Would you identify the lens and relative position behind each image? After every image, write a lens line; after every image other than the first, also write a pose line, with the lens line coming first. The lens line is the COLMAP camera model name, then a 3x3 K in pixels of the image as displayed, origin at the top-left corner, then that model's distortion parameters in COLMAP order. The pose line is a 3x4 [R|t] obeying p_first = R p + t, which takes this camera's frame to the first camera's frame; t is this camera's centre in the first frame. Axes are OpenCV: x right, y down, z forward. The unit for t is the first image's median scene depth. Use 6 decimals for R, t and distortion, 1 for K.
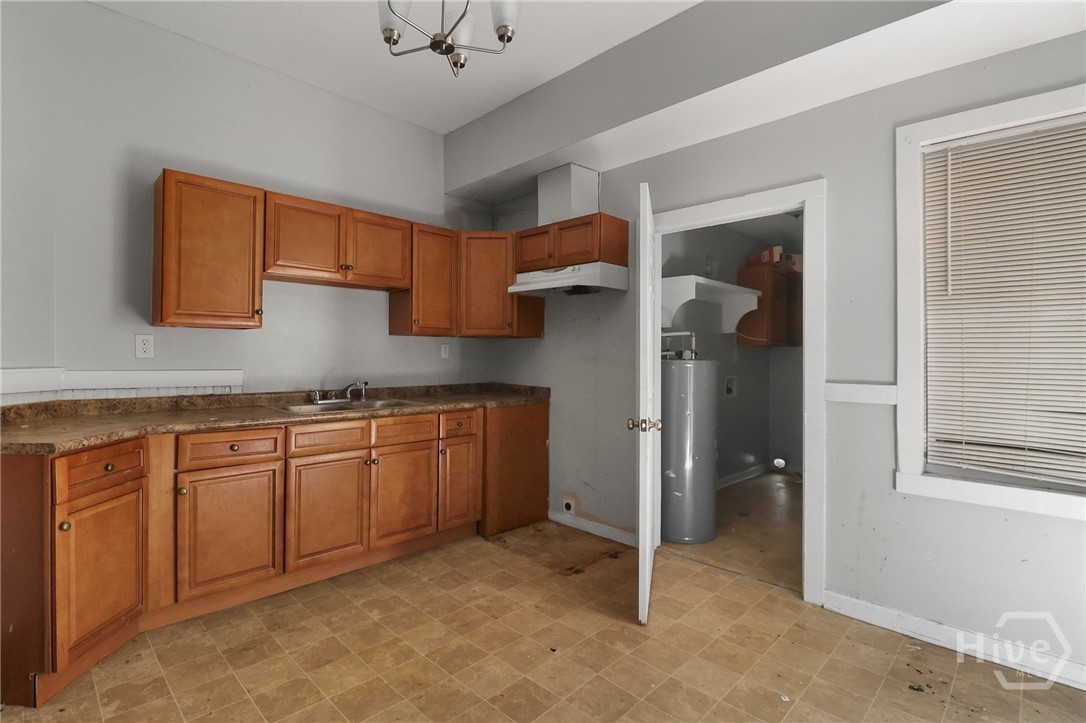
lens RADIAL K [[501.7, 0, 537.2], [0, 501.7, 359.8], [0, 0, 1]] dist [-0.006351, -0.002621]
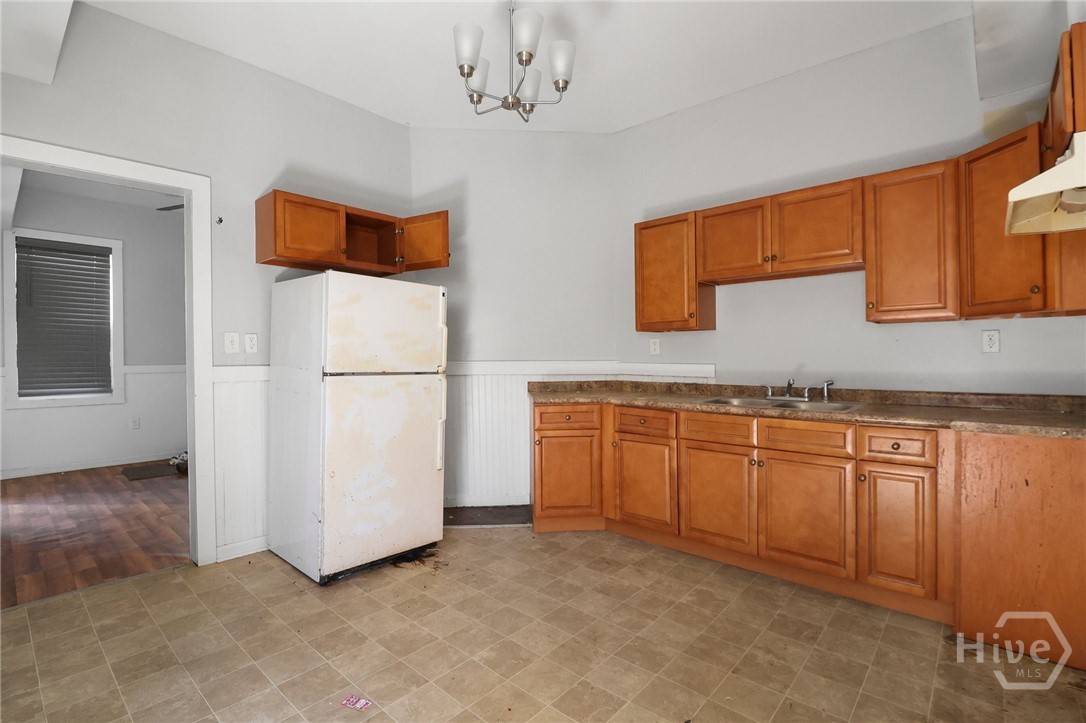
lens RADIAL K [[501.7, 0, 534.9], [0, 501.7, 357.5], [0, 0, 1]] dist [-0.006351, -0.002621]
pose [[0.059214, 0.002133, -0.998243, 0.701589], [0.006812, 0.999974, 0.002541, -0.001424], [0.998222, -0.006951, 0.059198, 0.622436]]
